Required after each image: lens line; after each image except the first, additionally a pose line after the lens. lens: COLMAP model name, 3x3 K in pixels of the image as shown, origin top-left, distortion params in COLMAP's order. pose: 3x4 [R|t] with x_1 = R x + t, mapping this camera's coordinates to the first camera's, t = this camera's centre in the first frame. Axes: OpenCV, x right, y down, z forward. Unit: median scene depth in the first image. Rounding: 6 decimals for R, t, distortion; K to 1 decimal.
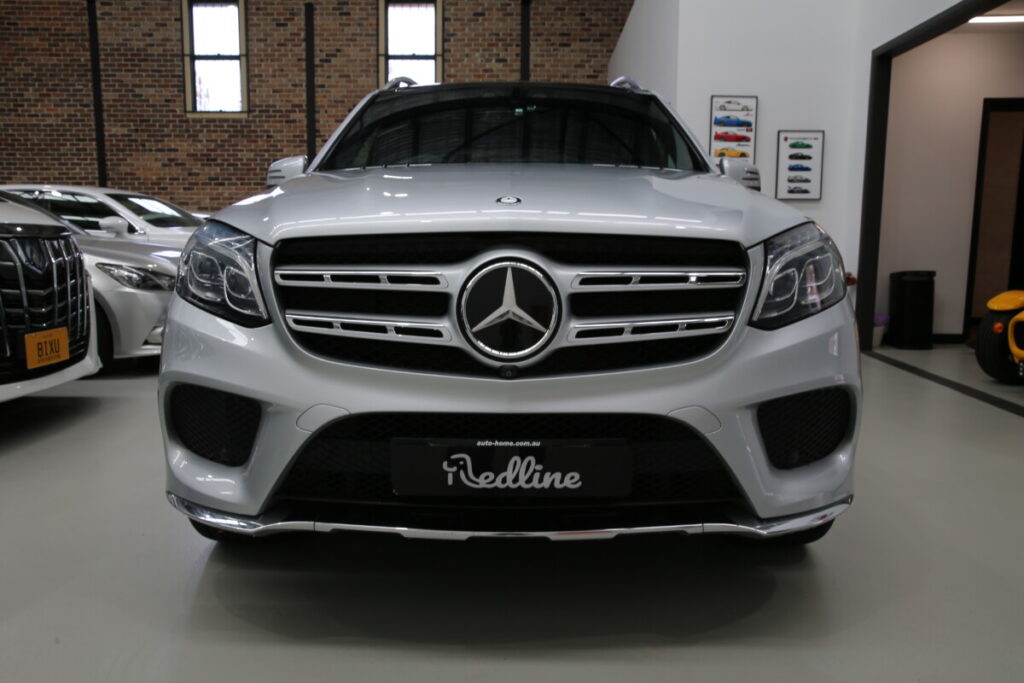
lens RADIAL K [[790.4, 0, 508.4], [0, 790.4, 344.4], [0, 0, 1]] dist [-0.085401, 0.107723]
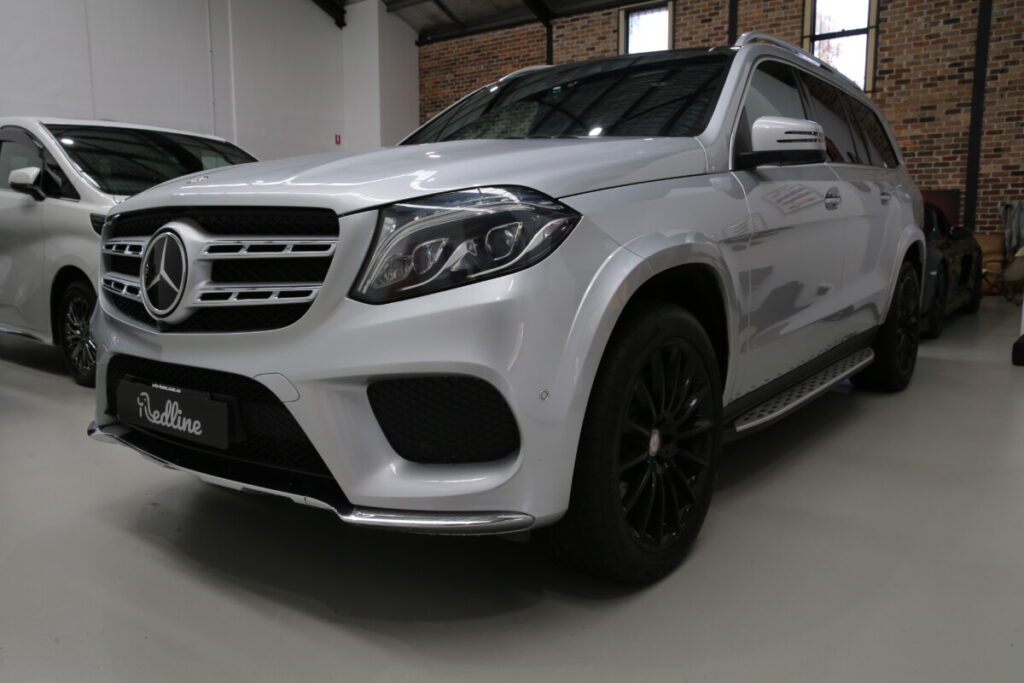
lens RADIAL K [[790.4, 0, 508.4], [0, 790.4, 344.4], [0, 0, 1]] dist [-0.085401, 0.107723]
pose [[0.796976, 0.077525, -0.599015, 0.141452], [-0.076144, 0.996712, 0.027686, -0.001202], [0.599192, 0.023546, 0.800259, 0.049074]]
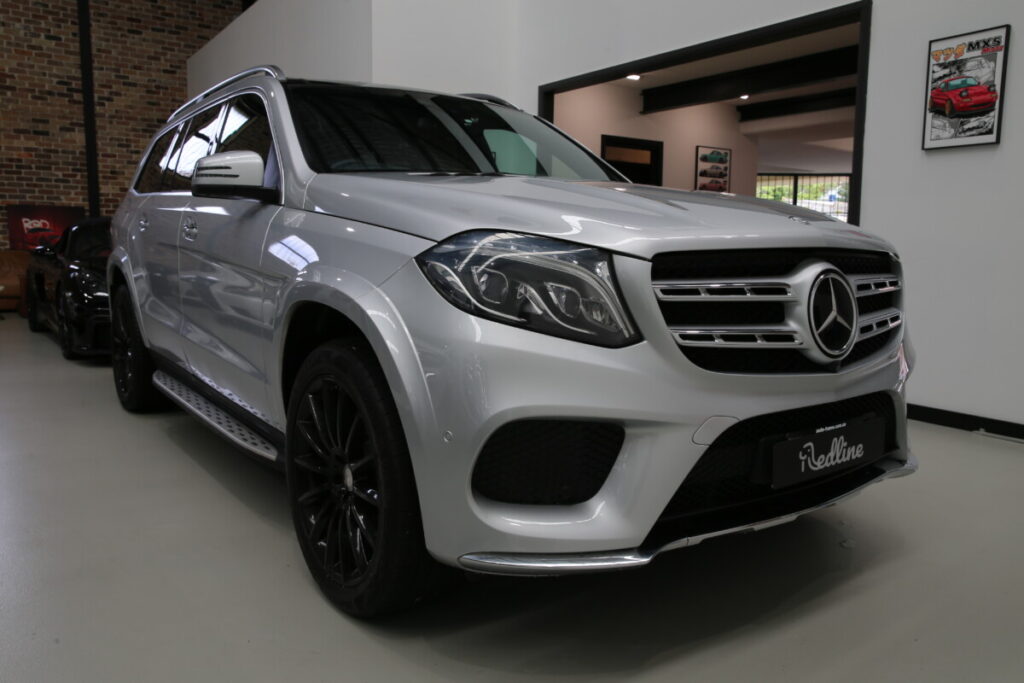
lens RADIAL K [[790.4, 0, 508.4], [0, 790.4, 344.4], [0, 0, 1]] dist [-0.085401, 0.107723]
pose [[0.802636, -0.073584, 0.591913, -0.137604], [0.079718, 0.996692, 0.015808, -0.007015], [-0.591119, 0.034498, 0.805847, 0.044827]]
